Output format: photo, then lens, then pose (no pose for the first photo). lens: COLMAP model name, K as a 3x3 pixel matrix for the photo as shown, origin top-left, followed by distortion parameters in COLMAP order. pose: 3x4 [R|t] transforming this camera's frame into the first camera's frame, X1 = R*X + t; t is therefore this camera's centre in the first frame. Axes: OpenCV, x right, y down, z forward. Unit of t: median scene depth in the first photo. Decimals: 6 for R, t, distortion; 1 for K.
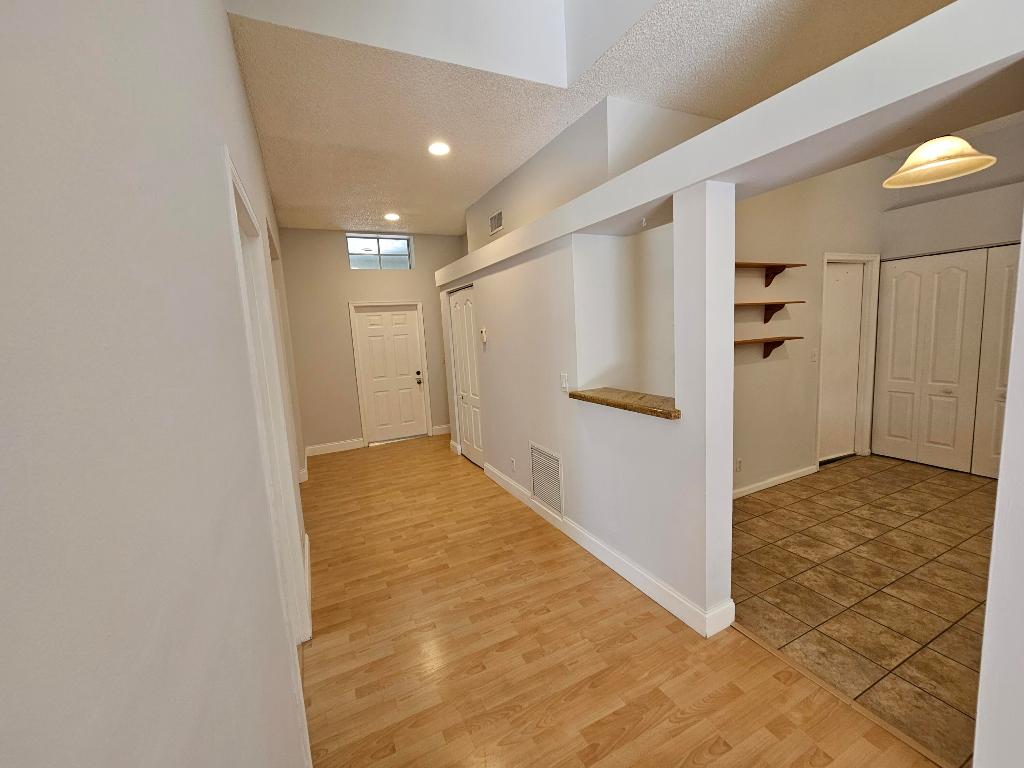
lens RADIAL K [[422.5, 0, 506.7], [0, 422.5, 382.3], [0, 0, 1]] dist [0.000848, 0.000185]
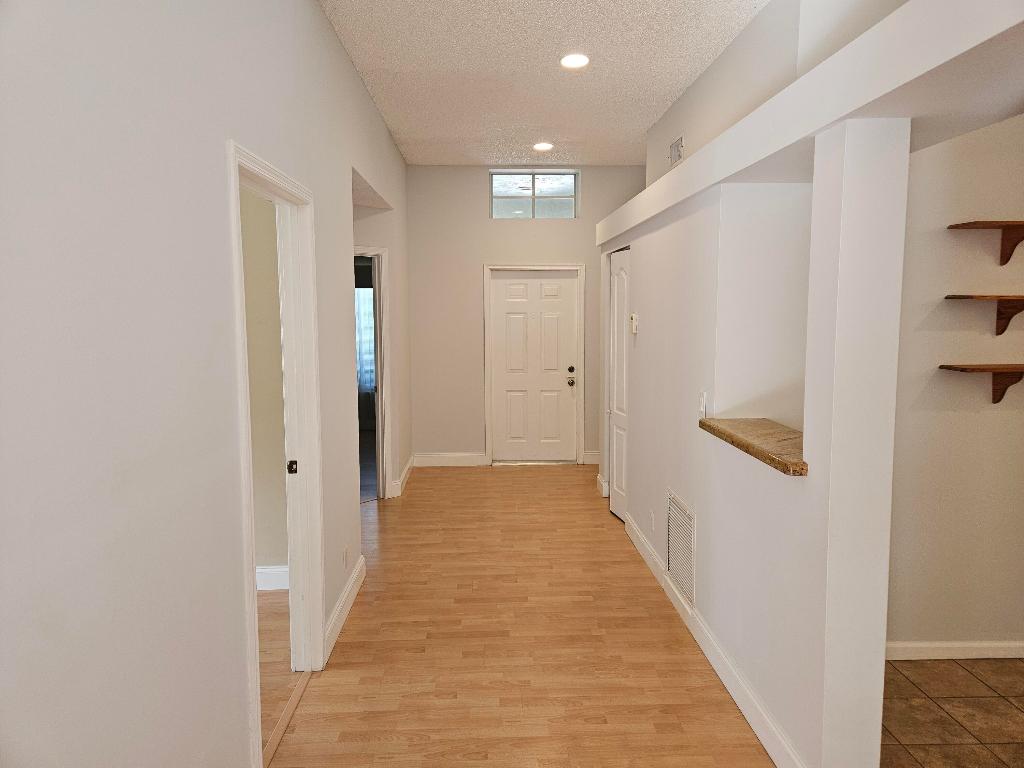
lens RADIAL K [[679.6, 0, 506.6], [0, 679.6, 376.1], [0, 0, 1]] dist [0.036075, -0.000553]
pose [[0.916029, 0.095987, -0.389457, 0.221875], [-0.100888, 0.994866, 0.007904, -0.017262], [0.388216, 0.032051, 0.921011, -0.089525]]
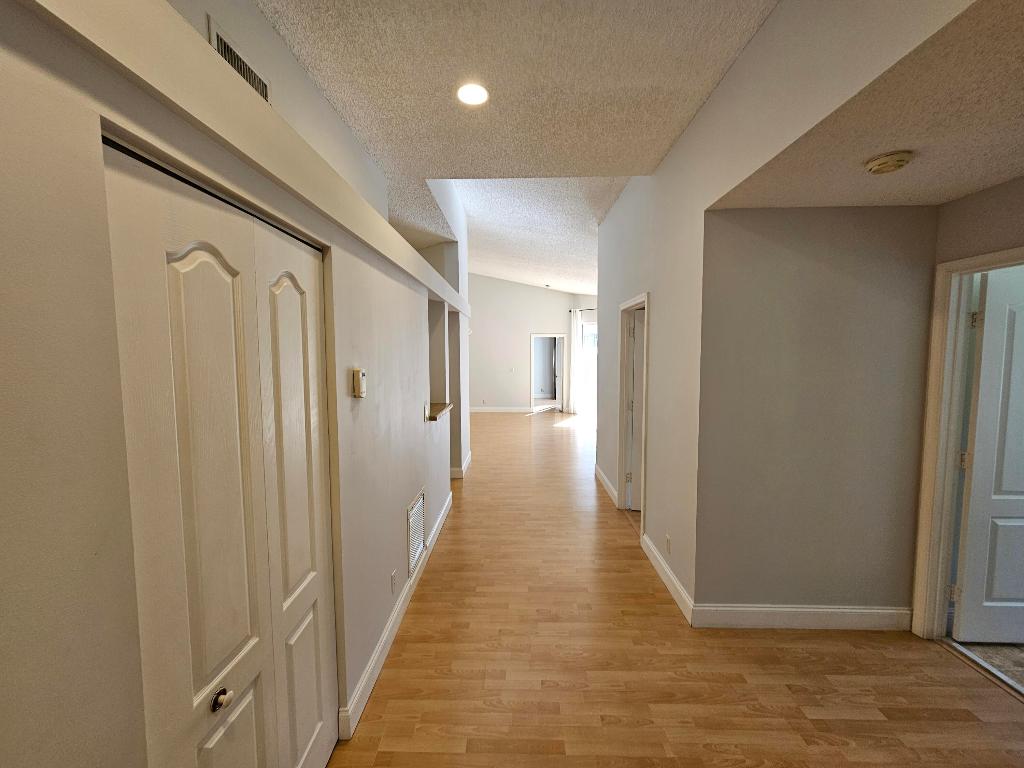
lens RADIAL K [[422.5, 0, 506.7], [0, 422.5, 382.3], [0, 0, 1]] dist [0.000848, 0.000185]
pose [[-0.888937, 0.029903, 0.457052, -0.474188], [0.115254, 0.980362, 0.160021, -0.194388], [-0.443291, 0.194925, -0.874927, 1.562379]]
